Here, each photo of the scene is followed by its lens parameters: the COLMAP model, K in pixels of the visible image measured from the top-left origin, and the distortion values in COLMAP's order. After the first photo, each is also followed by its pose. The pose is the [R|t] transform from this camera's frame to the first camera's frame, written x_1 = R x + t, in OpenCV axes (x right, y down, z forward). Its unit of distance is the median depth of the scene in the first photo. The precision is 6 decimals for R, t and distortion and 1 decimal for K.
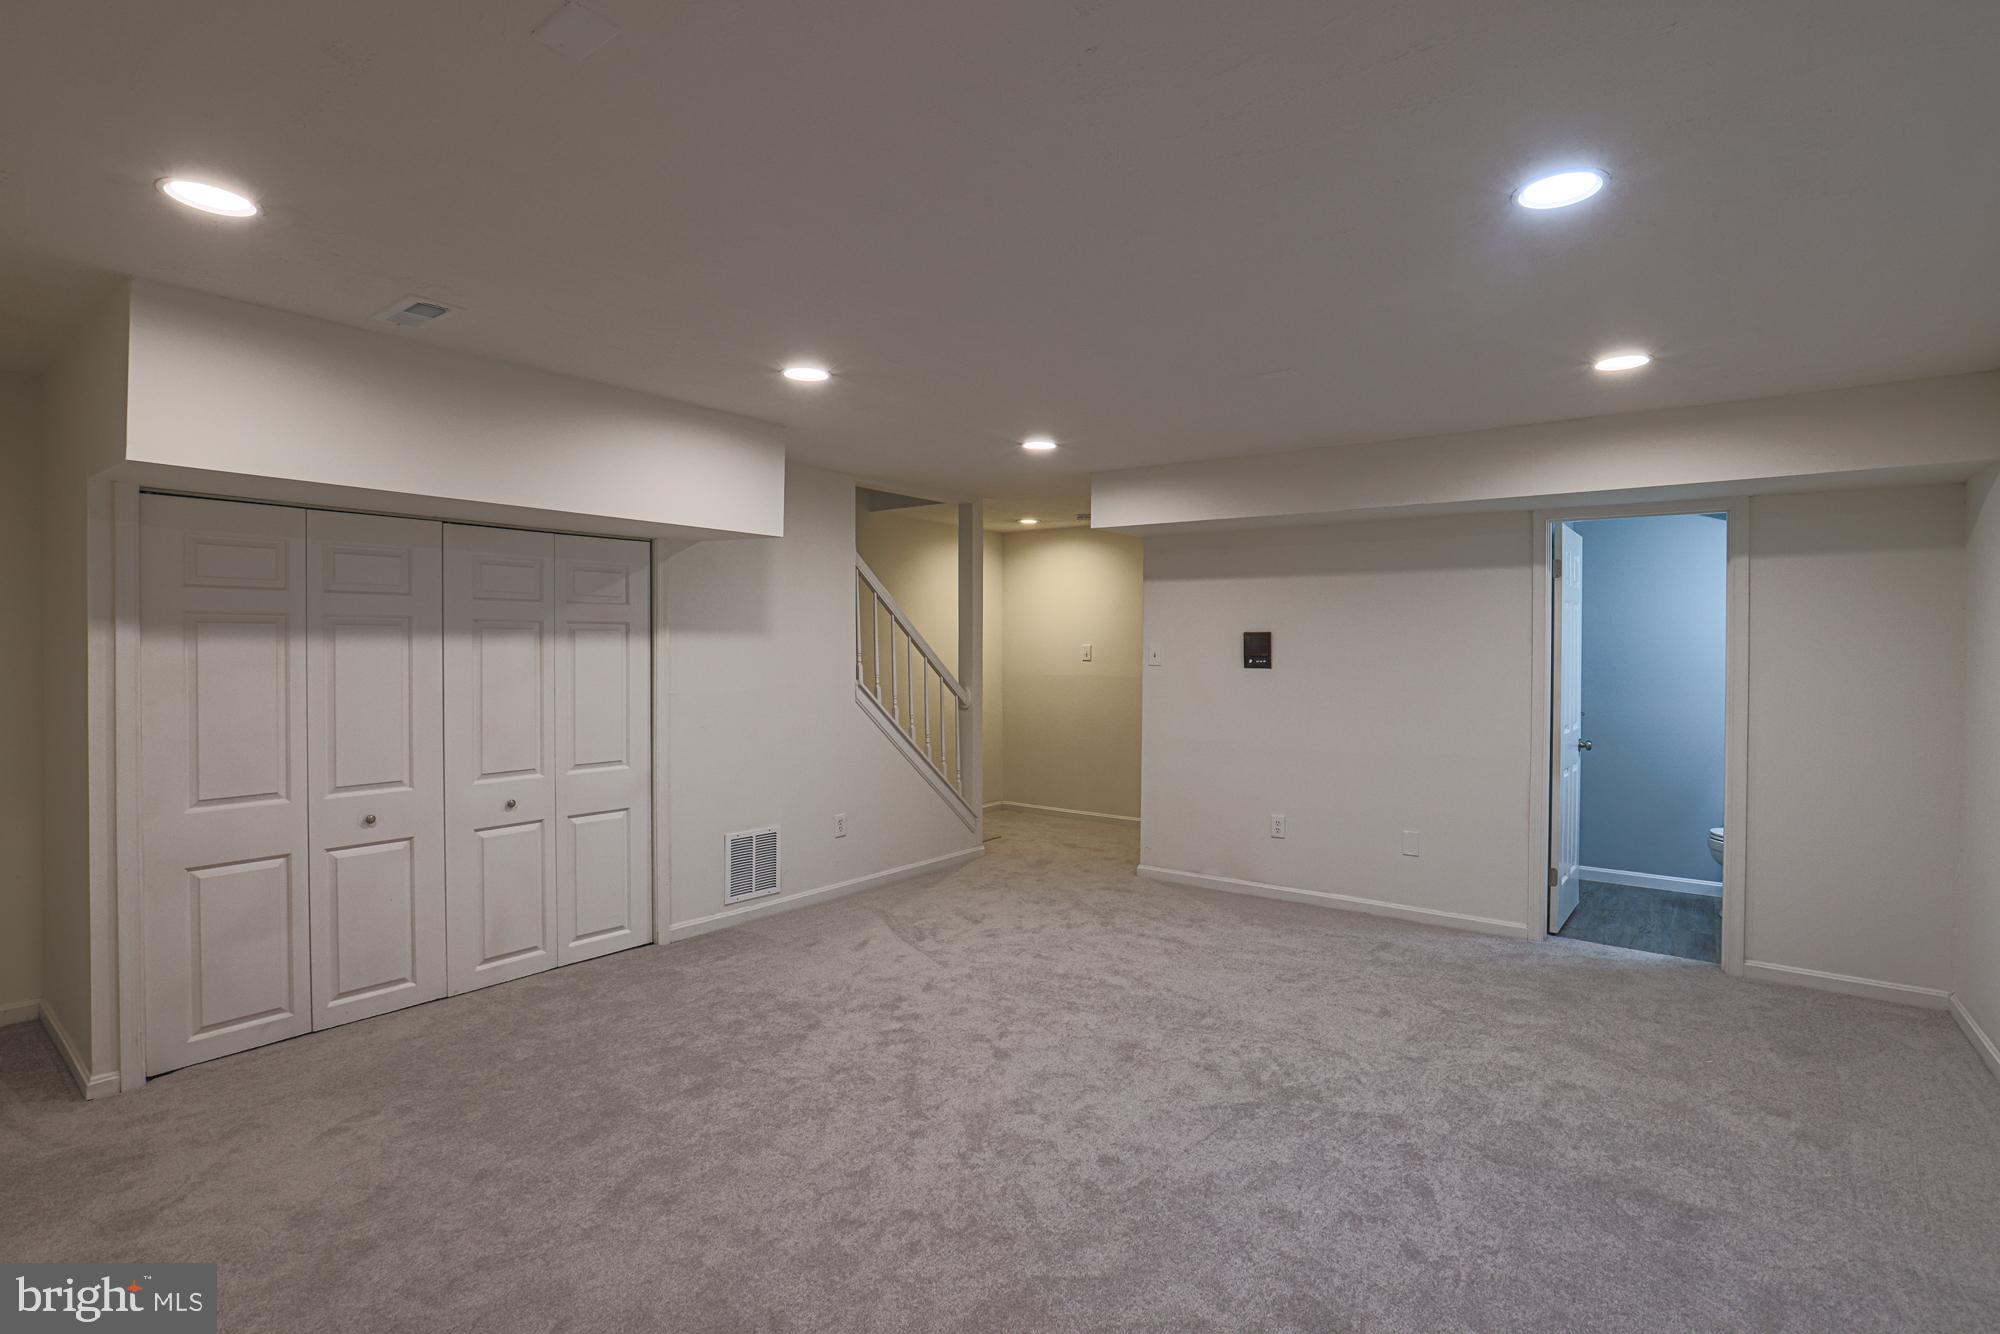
lens RADIAL K [[927.8, 0, 1001.0], [0, 927.8, 651.9], [0, 0, 1]] dist [-0.050453, 0.015954]
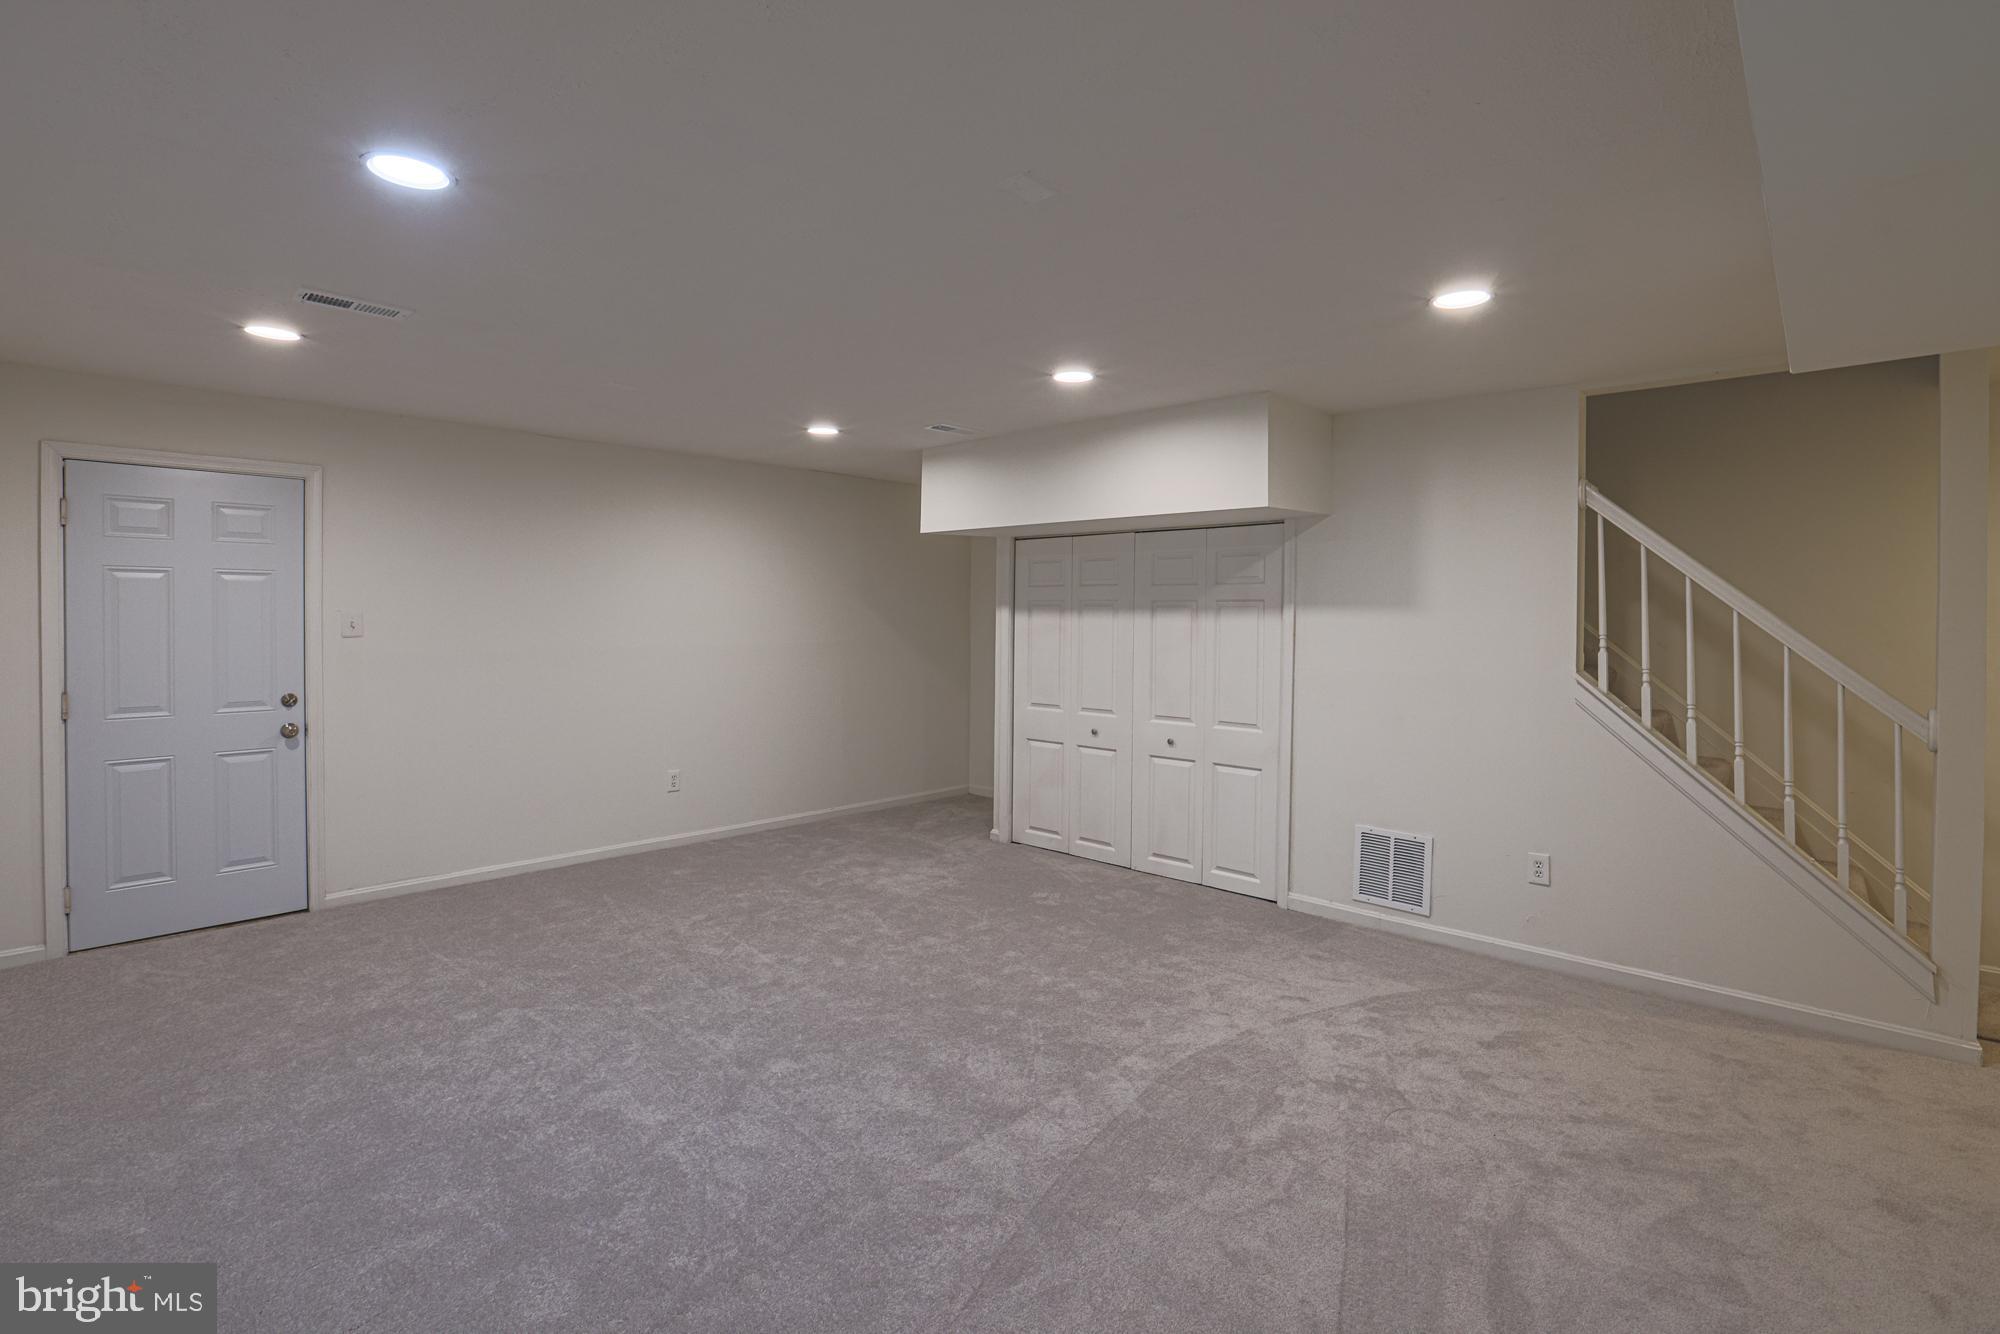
lens RADIAL K [[927.8, 0, 999.2], [0, 927.8, 610.7], [0, 0, 1]] dist [-0.050453, 0.015954]
pose [[-0.082339, -0.004286, -0.996595, 0.741334], [-0.011667, 0.999926, -0.003336, -0.011488], [0.996536, 0.011353, -0.082383, 0.807997]]
